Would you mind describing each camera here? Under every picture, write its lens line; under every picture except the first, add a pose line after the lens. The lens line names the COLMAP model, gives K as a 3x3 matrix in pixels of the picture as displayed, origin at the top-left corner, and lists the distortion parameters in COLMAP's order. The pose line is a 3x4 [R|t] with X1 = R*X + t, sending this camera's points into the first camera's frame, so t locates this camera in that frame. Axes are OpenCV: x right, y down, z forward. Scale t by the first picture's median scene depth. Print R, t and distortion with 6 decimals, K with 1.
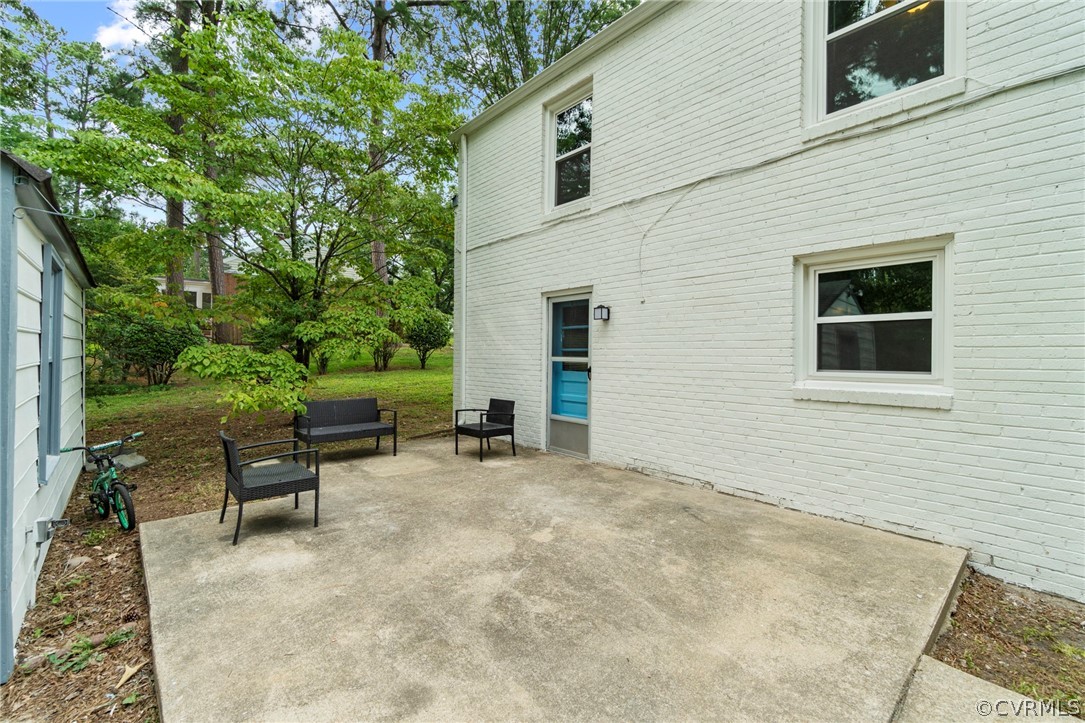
lens RADIAL K [[471.5, 0, 542.5], [0, 471.5, 361.5], [0, 0, 1]] dist [0.000228, 0.000227]
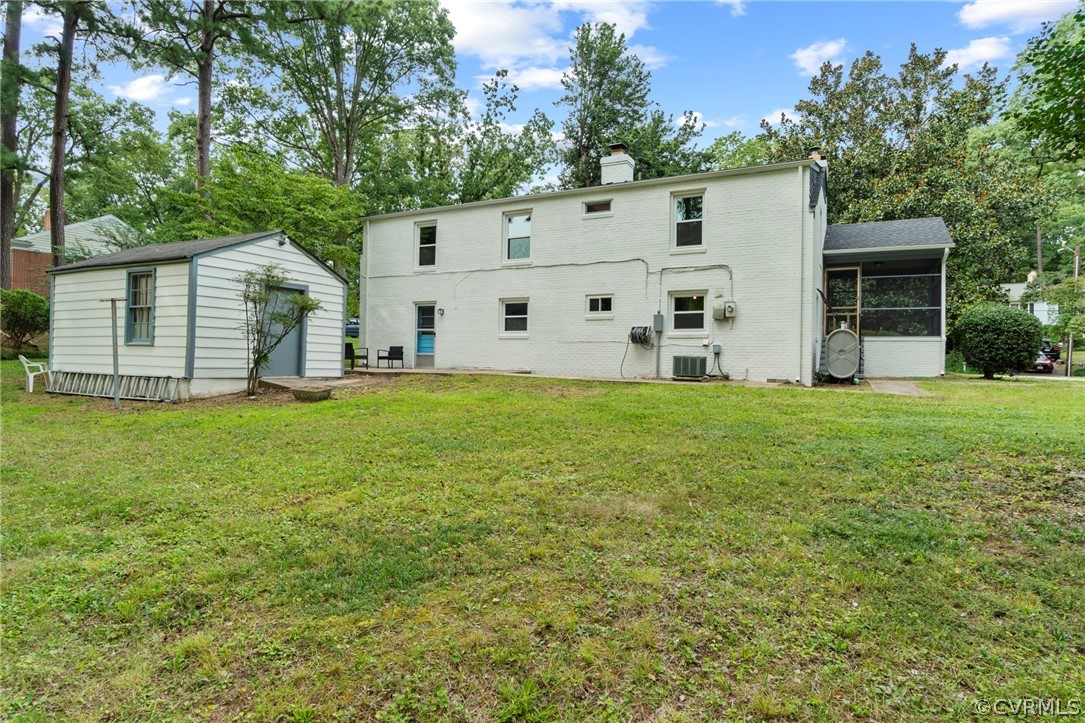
lens RADIAL K [[599.1, 0, 542.5], [0, 599.1, 361.5], [0, 0, 1]] dist [-0.002143, -0.000421]
pose [[0.931773, 0.005987, 0.362992, -0.511210], [-0.003960, 0.999972, -0.006328, 0.179670], [-0.363020, 0.004459, 0.931771, -2.141386]]
